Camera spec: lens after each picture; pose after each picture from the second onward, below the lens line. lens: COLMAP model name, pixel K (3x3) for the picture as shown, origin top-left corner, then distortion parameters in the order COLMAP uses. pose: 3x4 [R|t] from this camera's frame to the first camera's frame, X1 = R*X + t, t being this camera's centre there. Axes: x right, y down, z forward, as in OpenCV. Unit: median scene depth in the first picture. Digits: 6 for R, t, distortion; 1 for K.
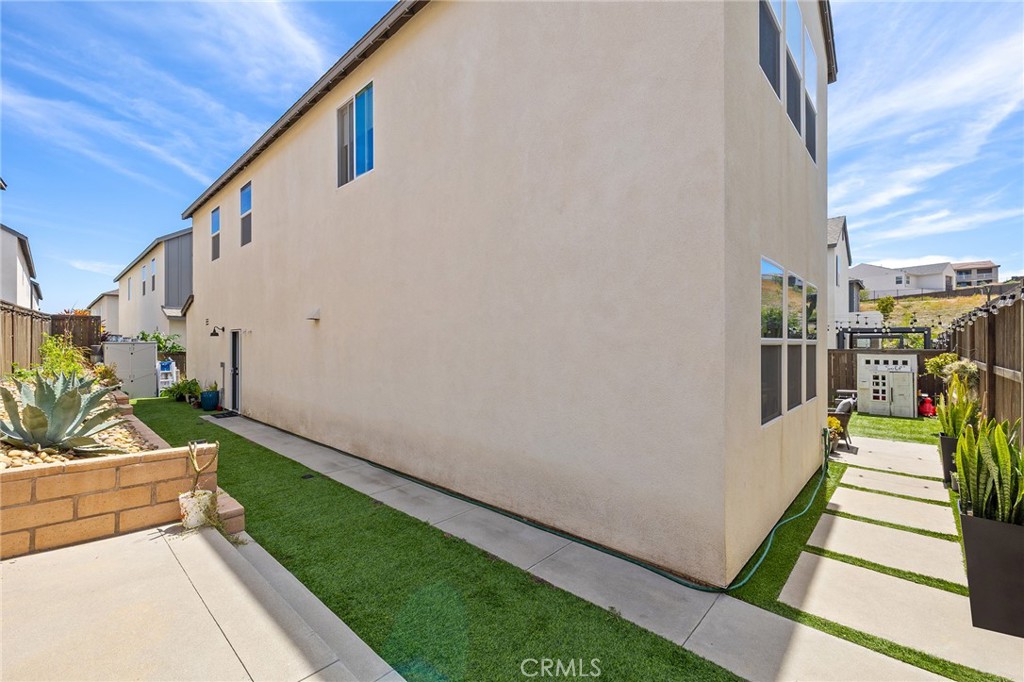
lens RADIAL K [[429.4, 0, 507.1], [0, 429.4, 340.9], [0, 0, 1]] dist [0.004067, 0.000466]
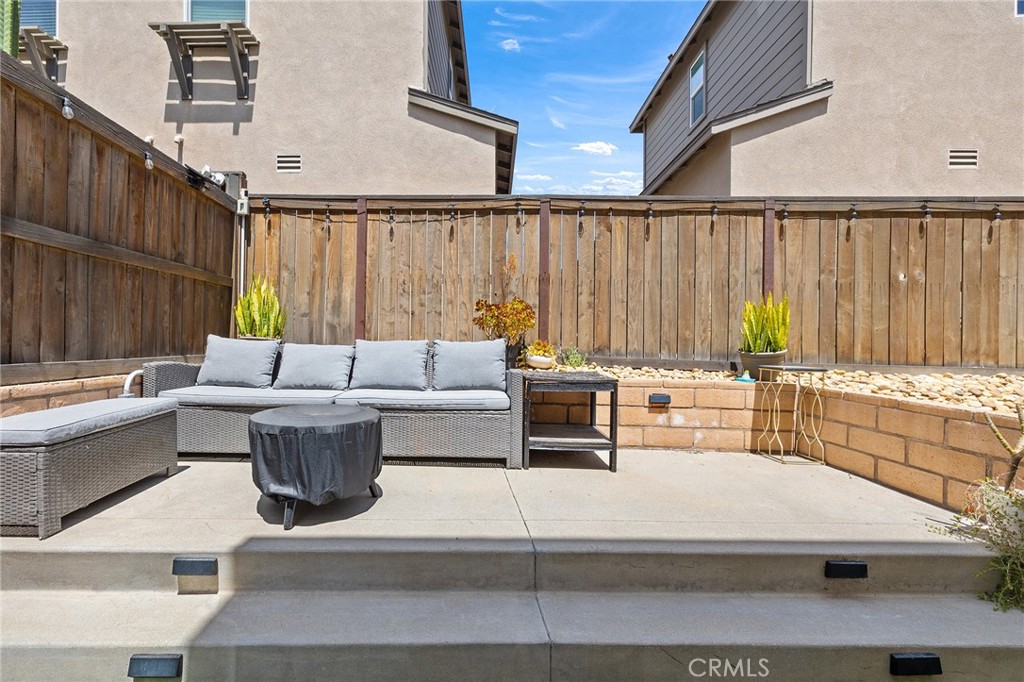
lens RADIAL K [[450.0, 0, 462.6], [0, 450.0, 342.4], [0, 0, 1]] dist [0.002390, 0.000285]
pose [[-0.705971, -0.013701, -0.708108, 0.077091], [-0.014209, 0.999886, -0.005181, 0.050462], [0.708098, 0.006404, -0.706085, 0.276556]]
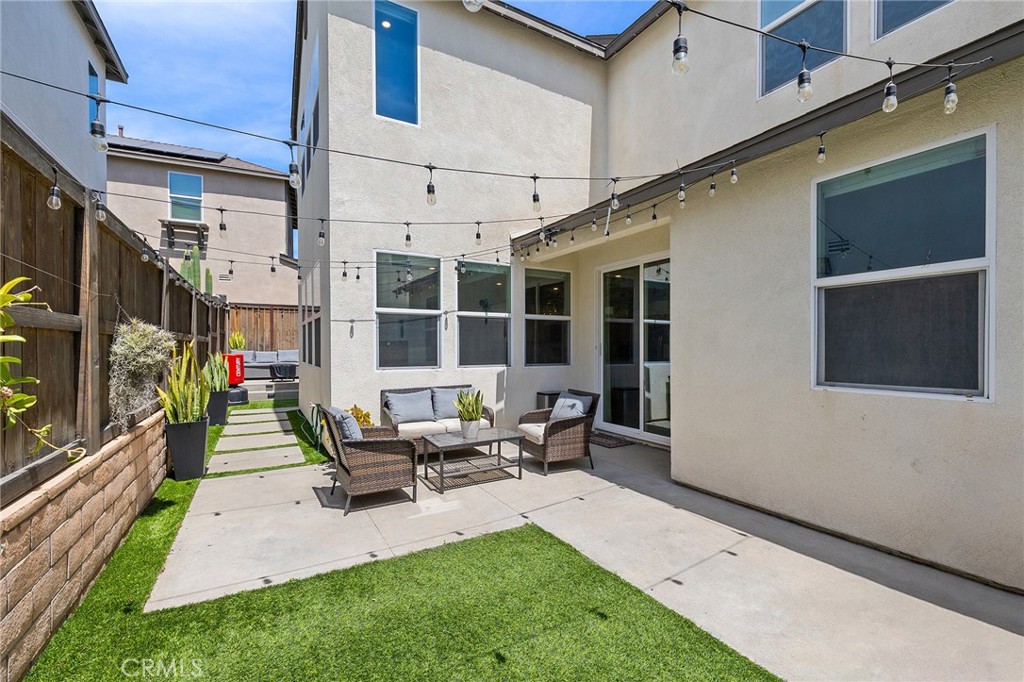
lens RADIAL K [[434.7, 0, 506.3], [0, 434.7, 352.3], [0, 0, 1]] dist [-0.002596, 0.000036]
pose [[-0.291884, 0.010648, -0.956395, 0.847119], [0.005216, 0.999941, 0.009540, 0.046127], [0.956440, -0.002204, -0.291922, 0.927733]]
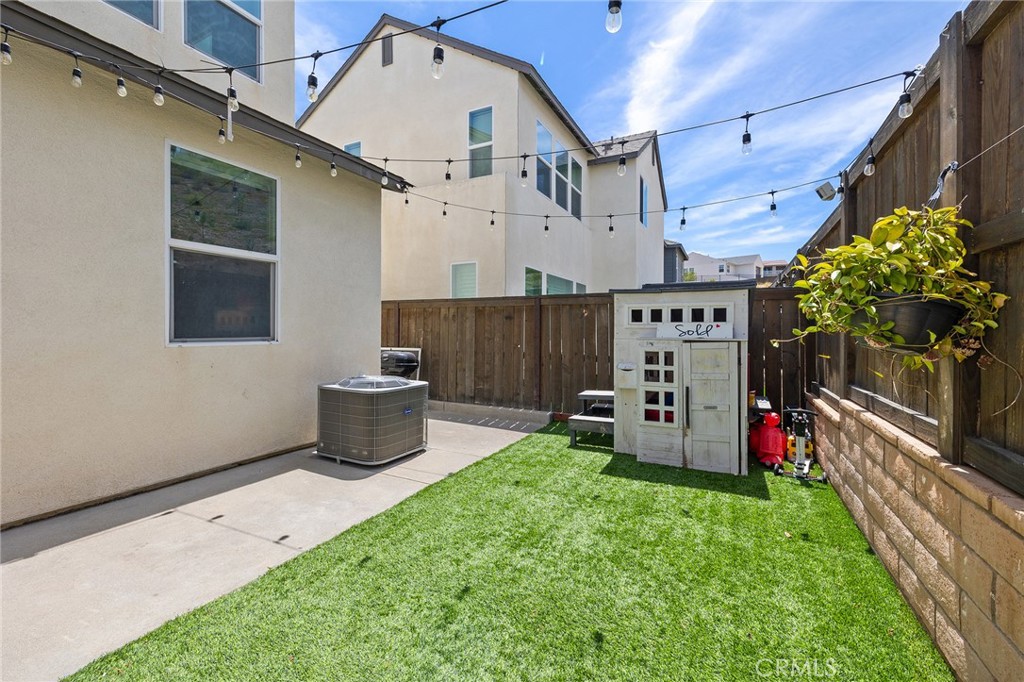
lens RADIAL K [[431.0, 0, 503.3], [0, 431.0, 329.7], [0, 0, 1]] dist [0.000369, 0.000046]
pose [[0.964099, 0.002753, 0.265530, 0.649244], [-0.004360, 0.999976, 0.005461, 0.060707], [-0.265509, -0.006422, 0.964087, 0.696997]]
